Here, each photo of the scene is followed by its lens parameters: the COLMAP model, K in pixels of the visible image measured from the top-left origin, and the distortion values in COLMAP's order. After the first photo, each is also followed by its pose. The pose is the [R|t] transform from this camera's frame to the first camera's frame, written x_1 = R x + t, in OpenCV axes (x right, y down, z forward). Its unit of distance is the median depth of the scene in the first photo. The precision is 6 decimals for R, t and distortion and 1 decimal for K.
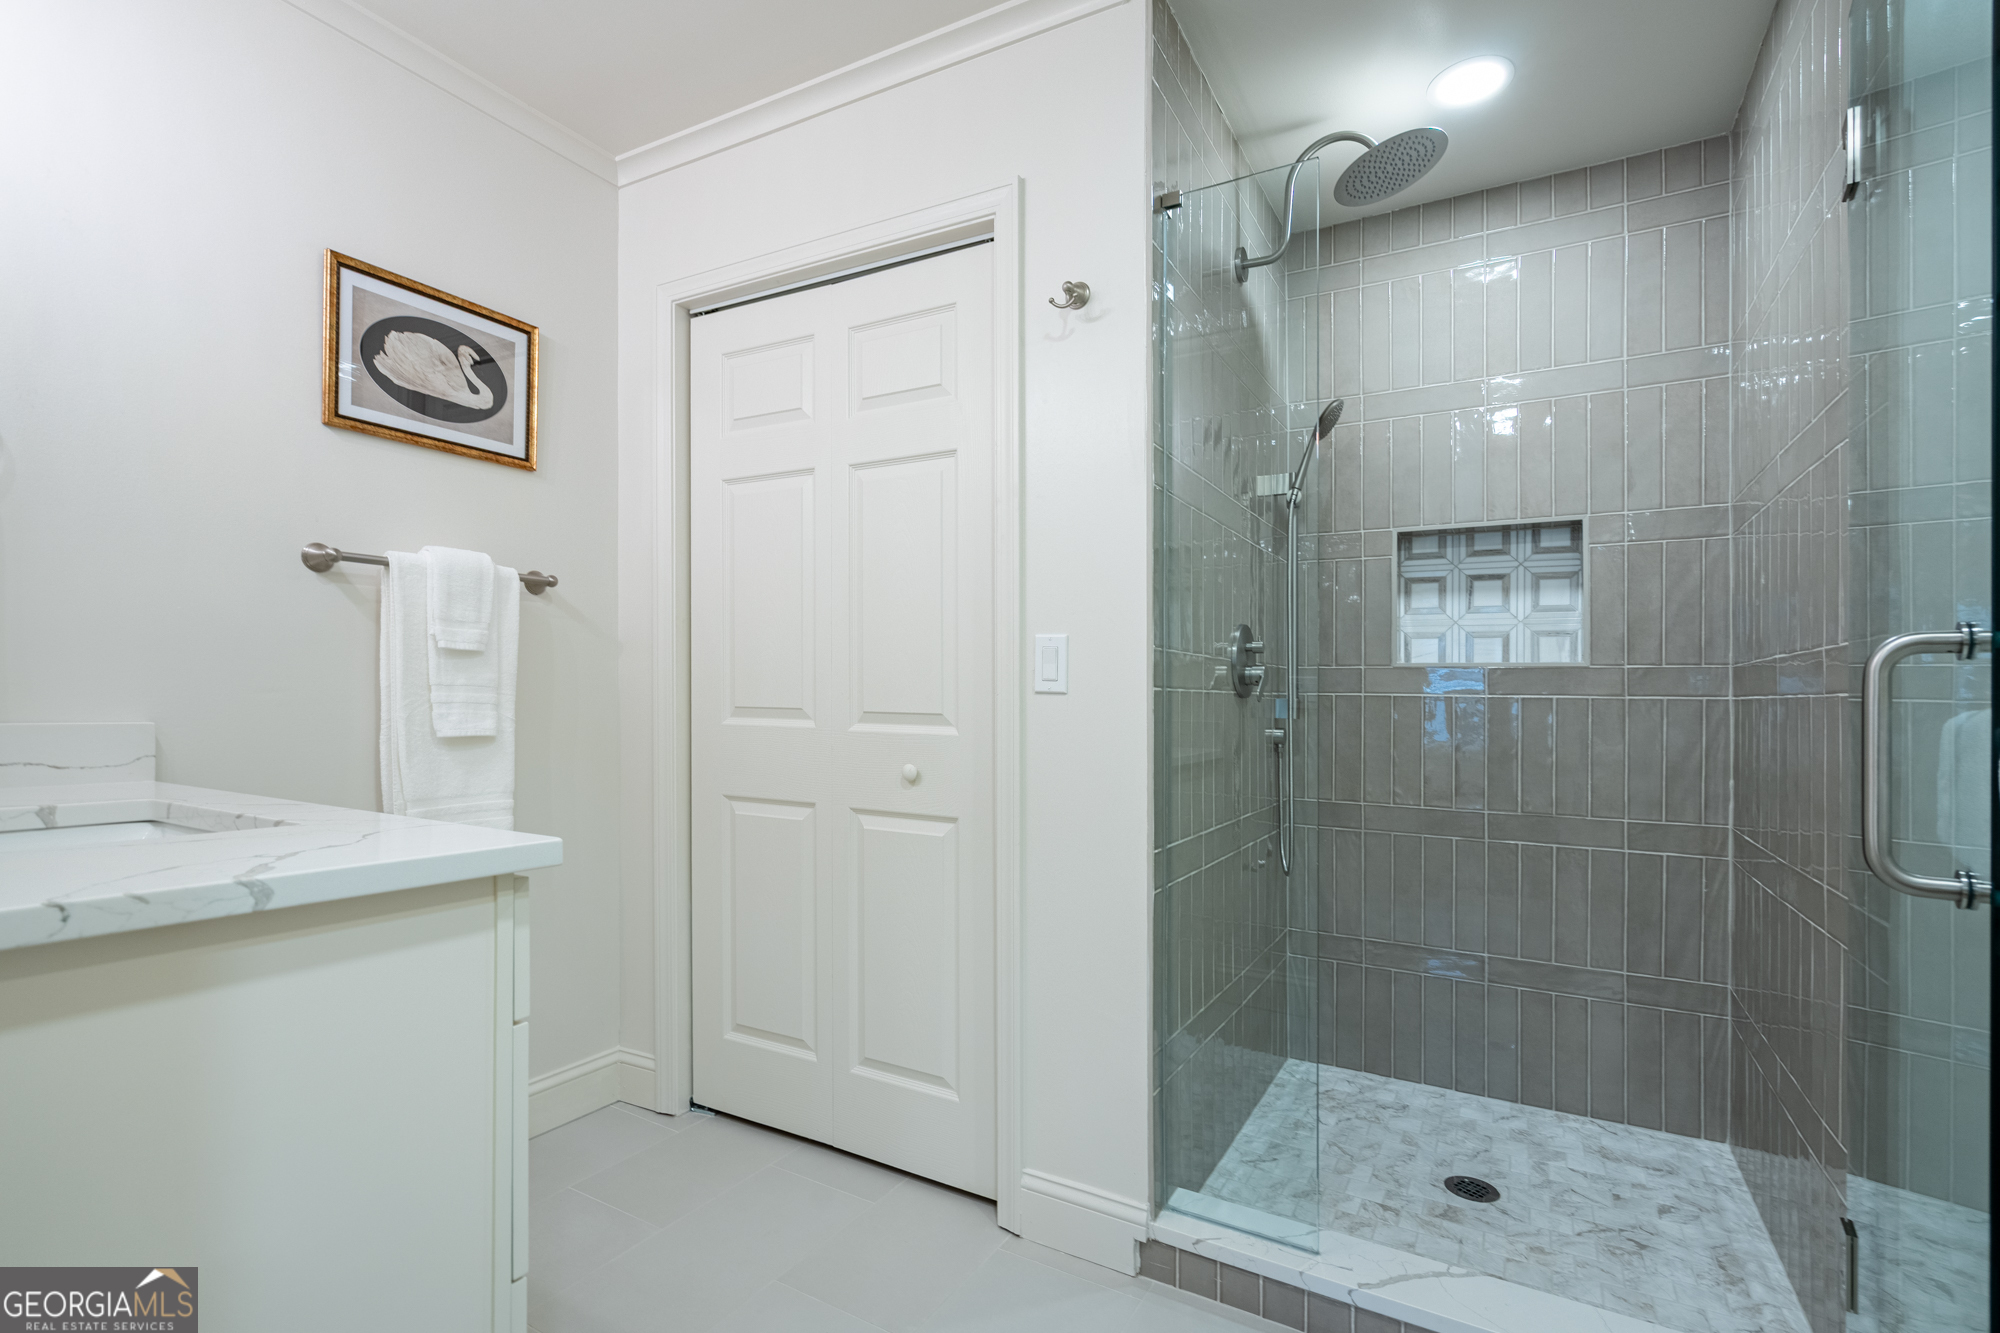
lens RADIAL K [[971.5, 0, 997.1], [0, 971.5, 692.5], [0, 0, 1]] dist [0.006488, 0.000267]
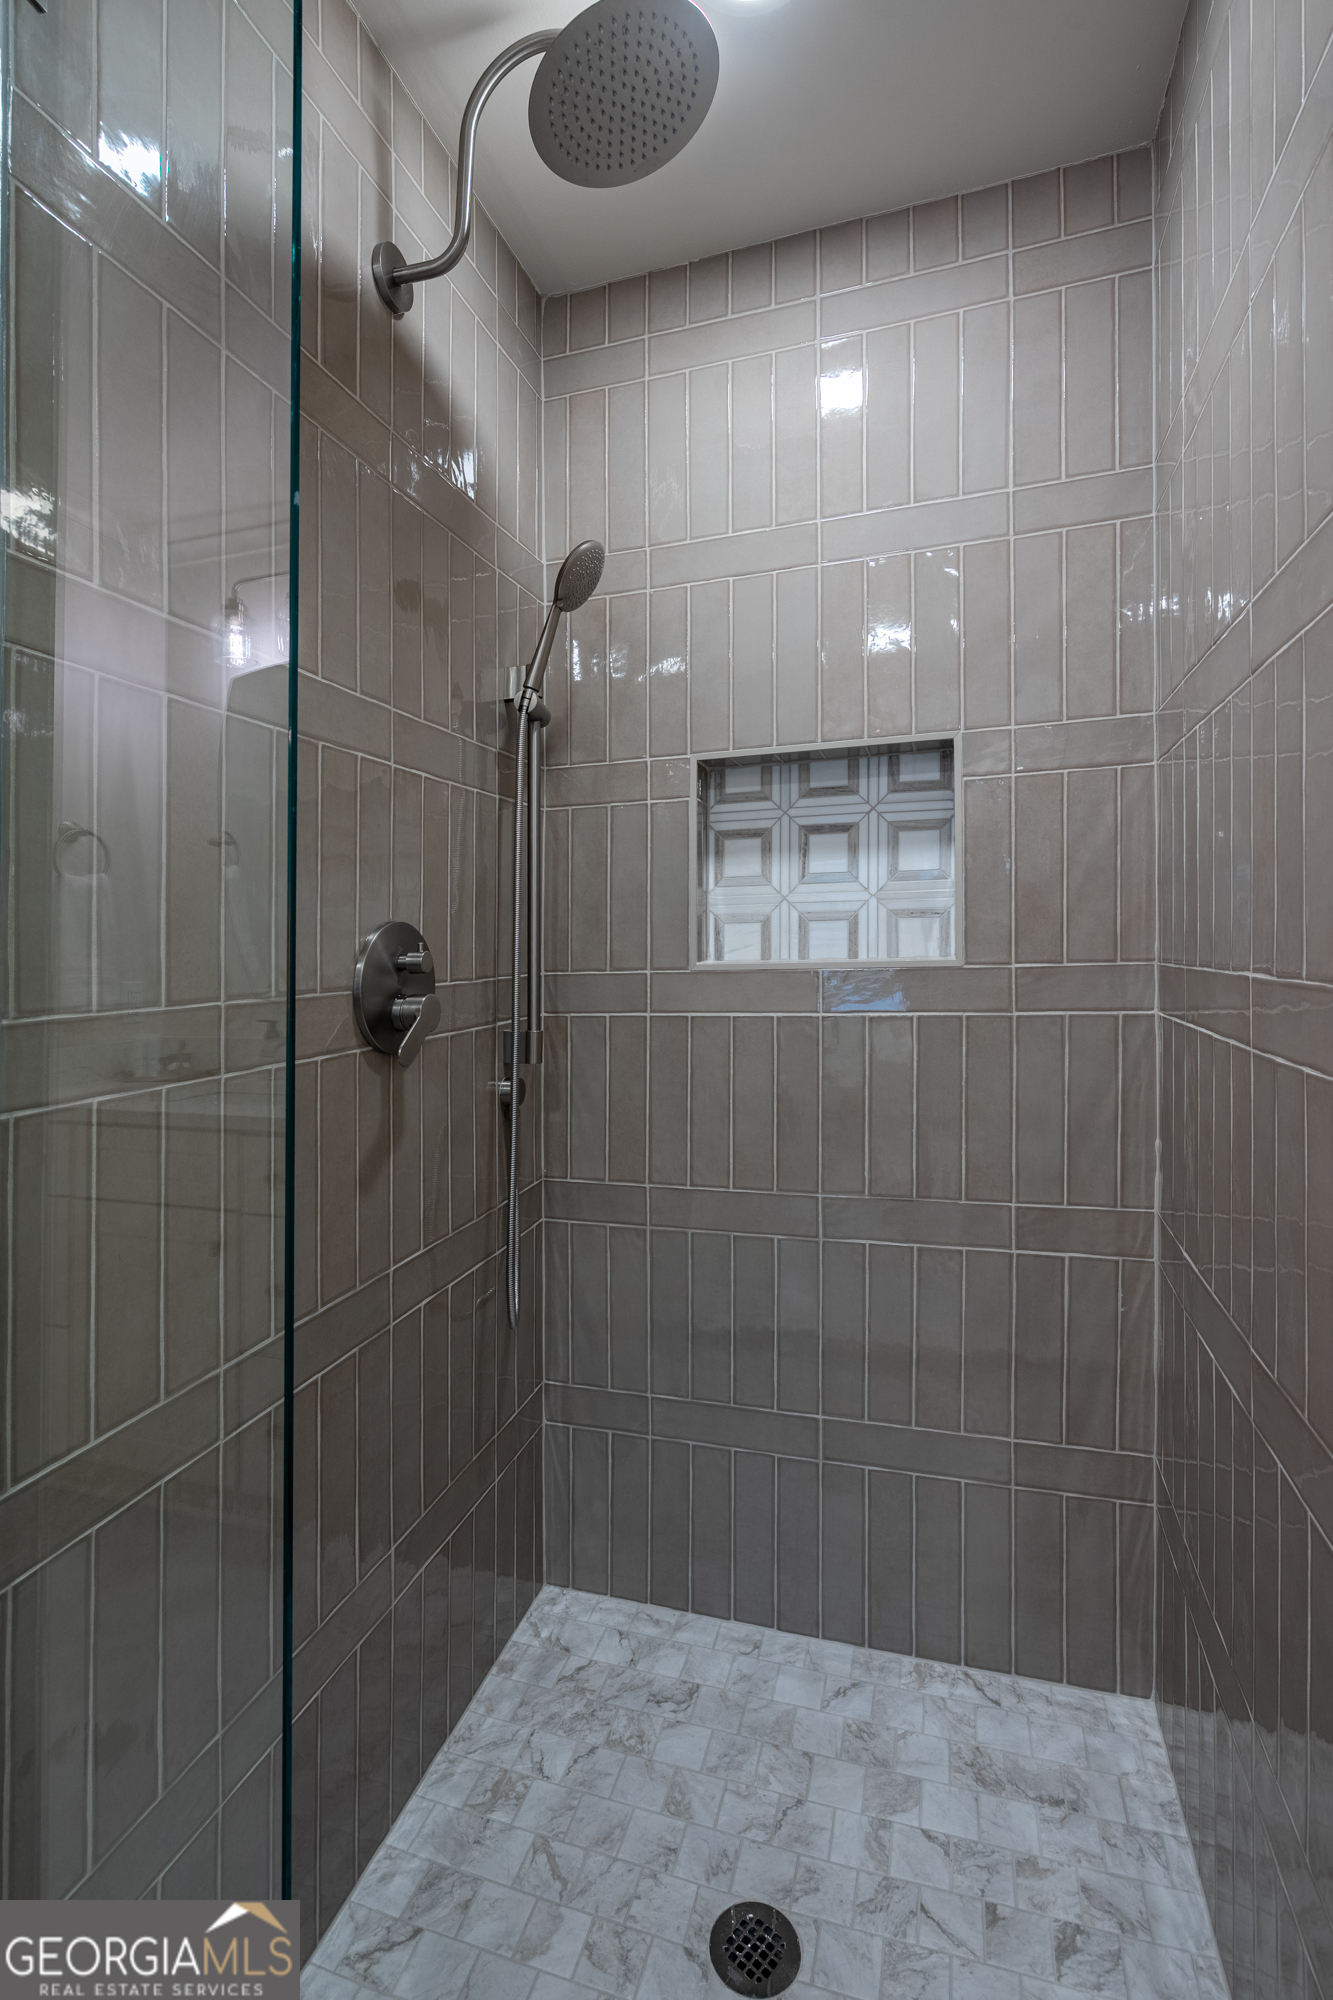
lens RADIAL K [[913.1, 0, 666.5], [0, 913.1, 1000.0], [0, 0, 1]] dist [-0.001230, 0.000961]
pose [[0.981553, -0.047158, 0.185285, 0.294086], [0.033914, 0.996681, 0.074011, -0.055296], [-0.188160, -0.066362, 0.979894, 0.429743]]
